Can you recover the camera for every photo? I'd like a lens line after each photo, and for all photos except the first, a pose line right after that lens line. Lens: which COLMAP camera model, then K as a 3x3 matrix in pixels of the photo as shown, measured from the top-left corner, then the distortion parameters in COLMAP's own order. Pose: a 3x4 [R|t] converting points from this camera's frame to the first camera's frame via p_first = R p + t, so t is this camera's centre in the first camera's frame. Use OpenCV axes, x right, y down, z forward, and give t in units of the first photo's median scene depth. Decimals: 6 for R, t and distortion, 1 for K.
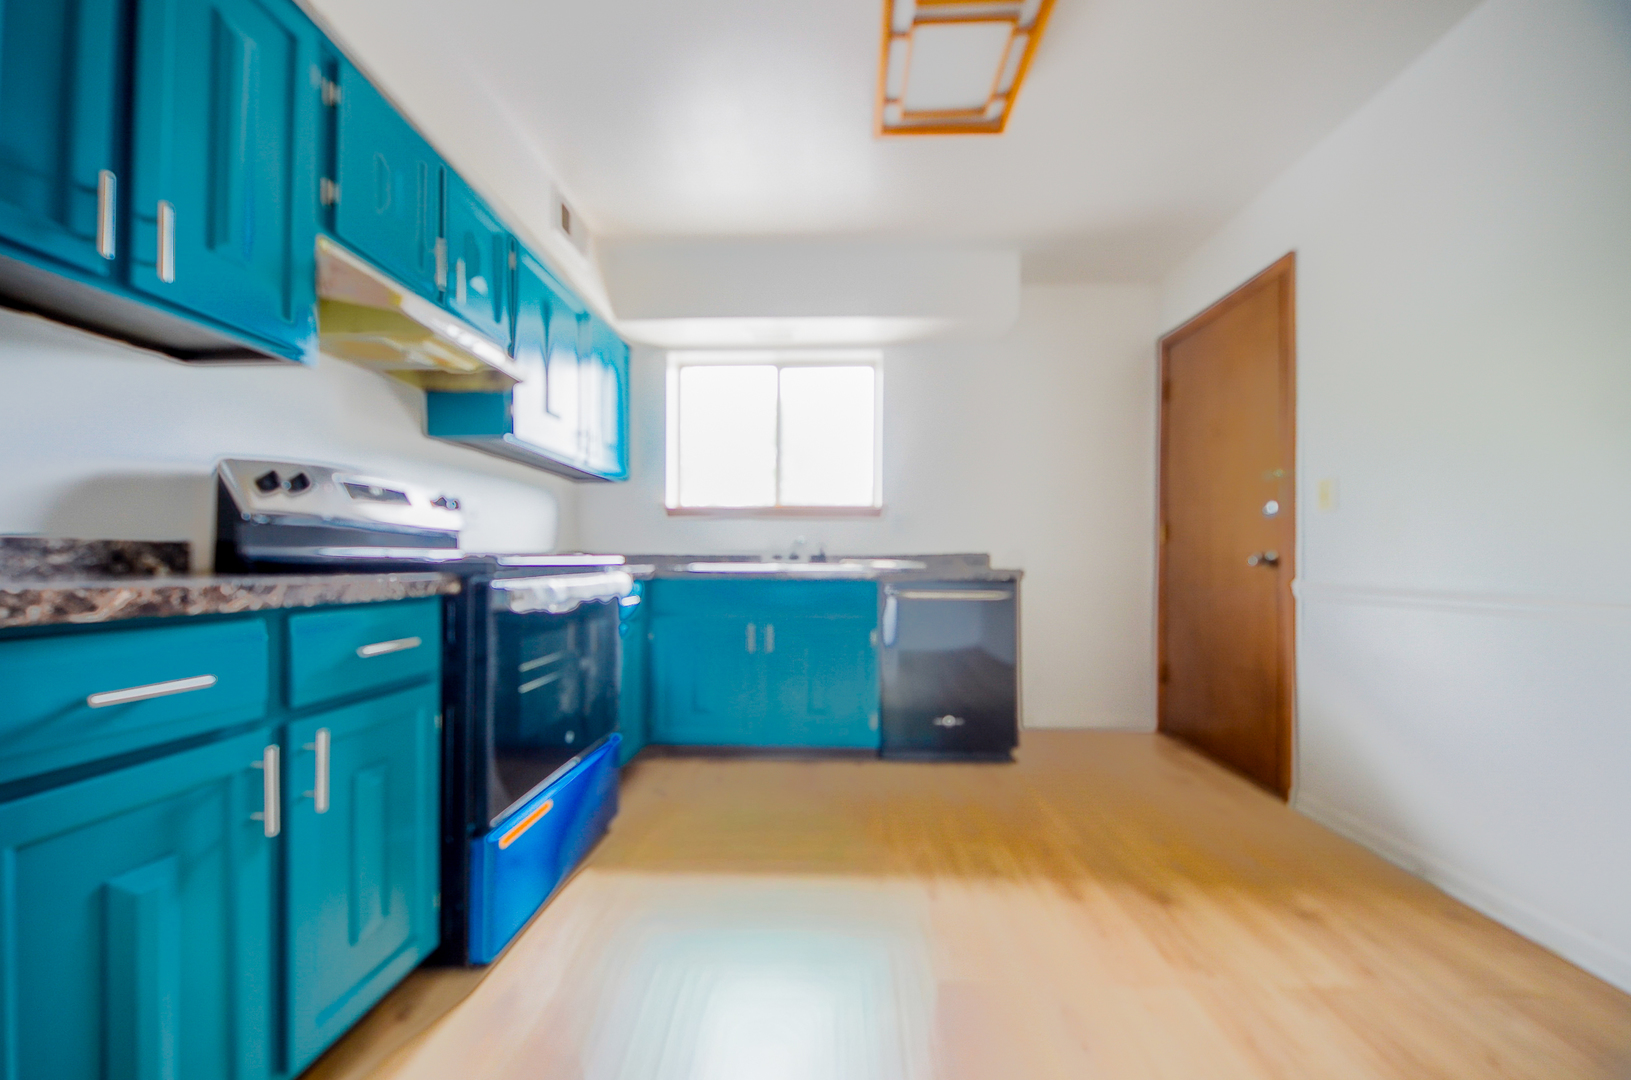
lens RADIAL K [[576.7, 0, 816.3], [0, 576.7, 548.9], [0, 0, 1]] dist [-0.000047, -0.000027]
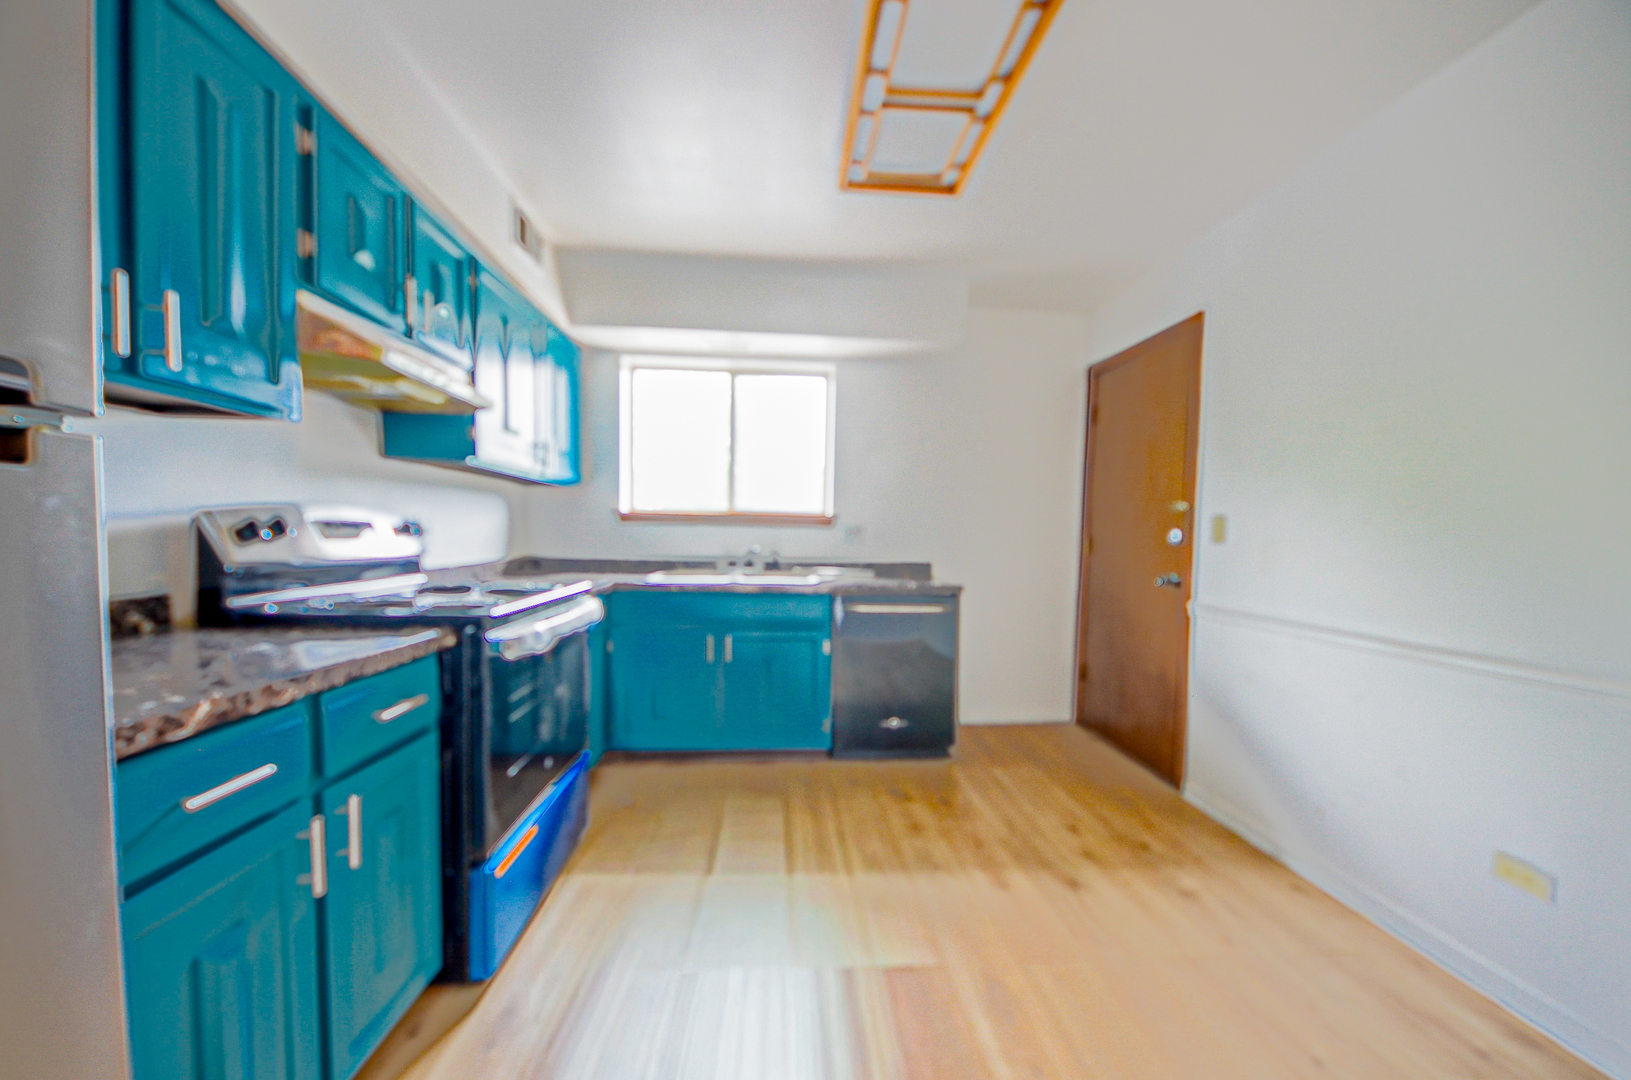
lens RADIAL K [[580.9, 0, 812.9], [0, 580.9, 547.8], [0, 0, 1]] dist [-0.000267, -0.000076]
pose [[0.994969, 0.007819, 0.099882, -0.043842], [-0.012153, 0.999007, 0.042855, -0.097205], [-0.099448, -0.043853, 0.994076, -0.076651]]
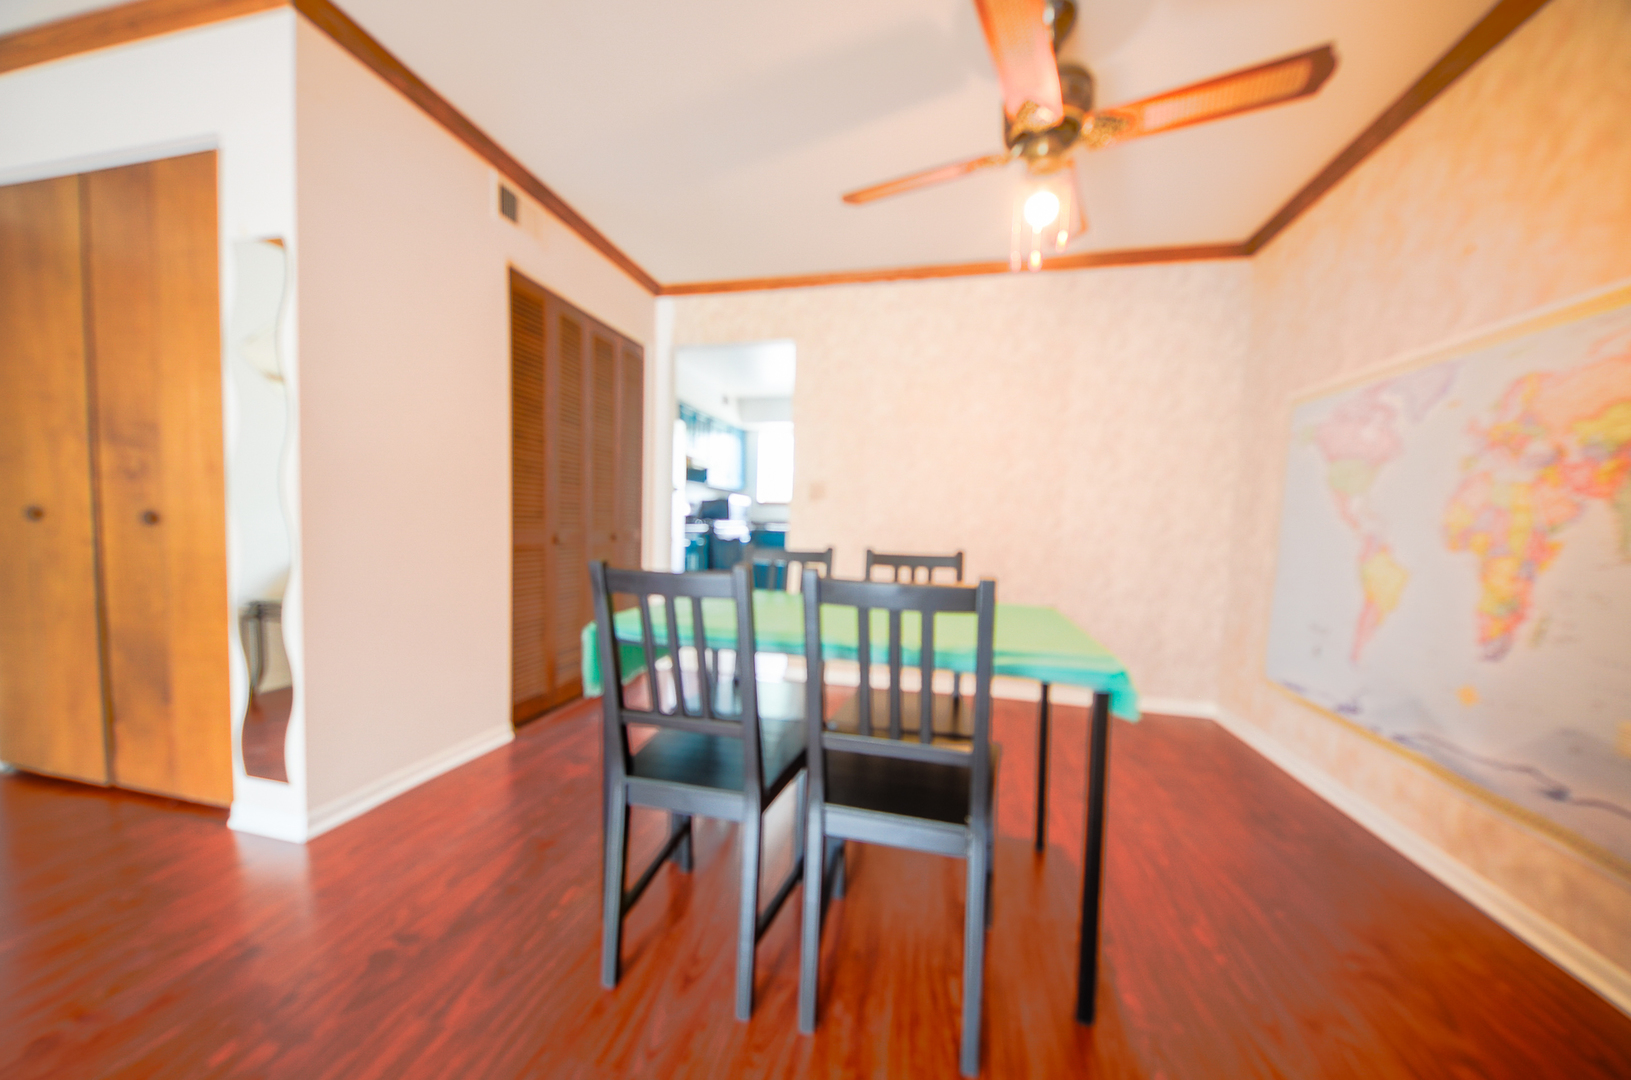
lens RADIAL K [[580.9, 0, 812.9], [0, 580.9, 547.8], [0, 0, 1]] dist [-0.000267, -0.000076]
pose [[0.978016, 0.034797, -0.205604, 0.734178], [-0.021912, 0.997670, 0.064616, -0.061324], [0.207374, -0.058690, 0.976500, -2.133483]]
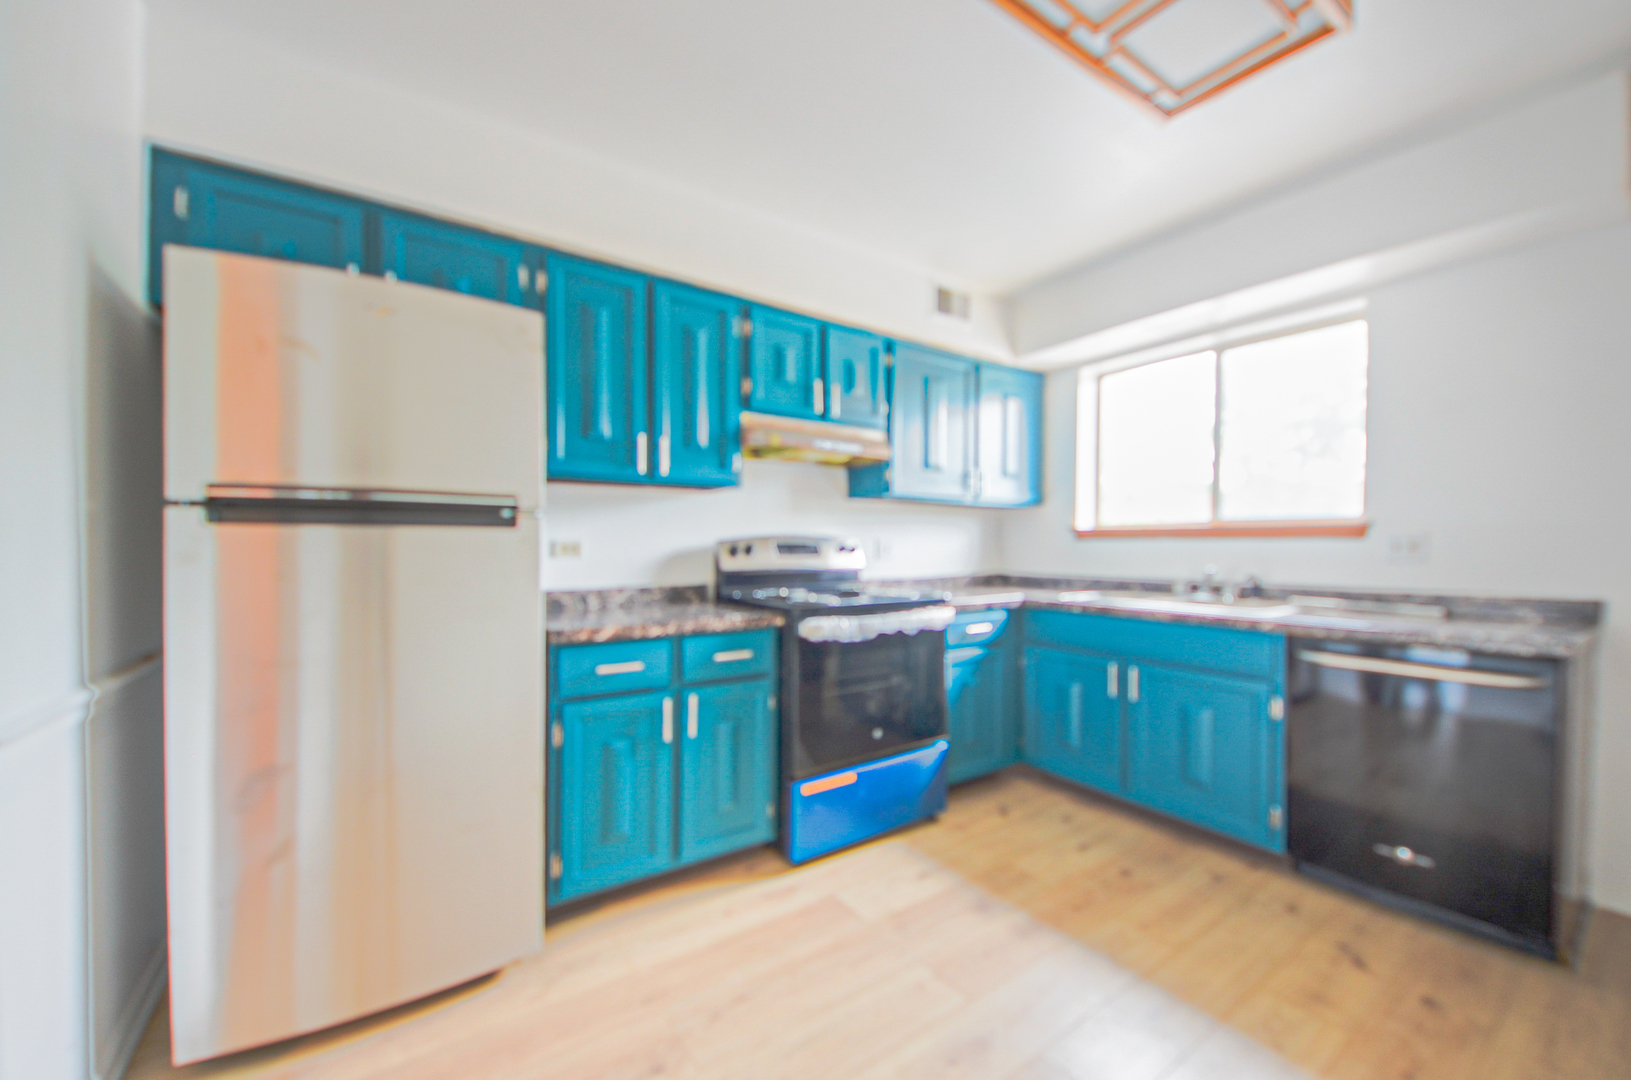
lens RADIAL K [[605.1, 0, 809.1], [0, 605.1, 546.8], [0, 0, 1]] dist [0.016136, -0.000033]
pose [[0.610178, -0.005004, -0.792249, 0.468701], [0.015346, 0.999867, 0.005504, -0.093662], [0.792116, -0.015517, 0.610174, 0.018634]]
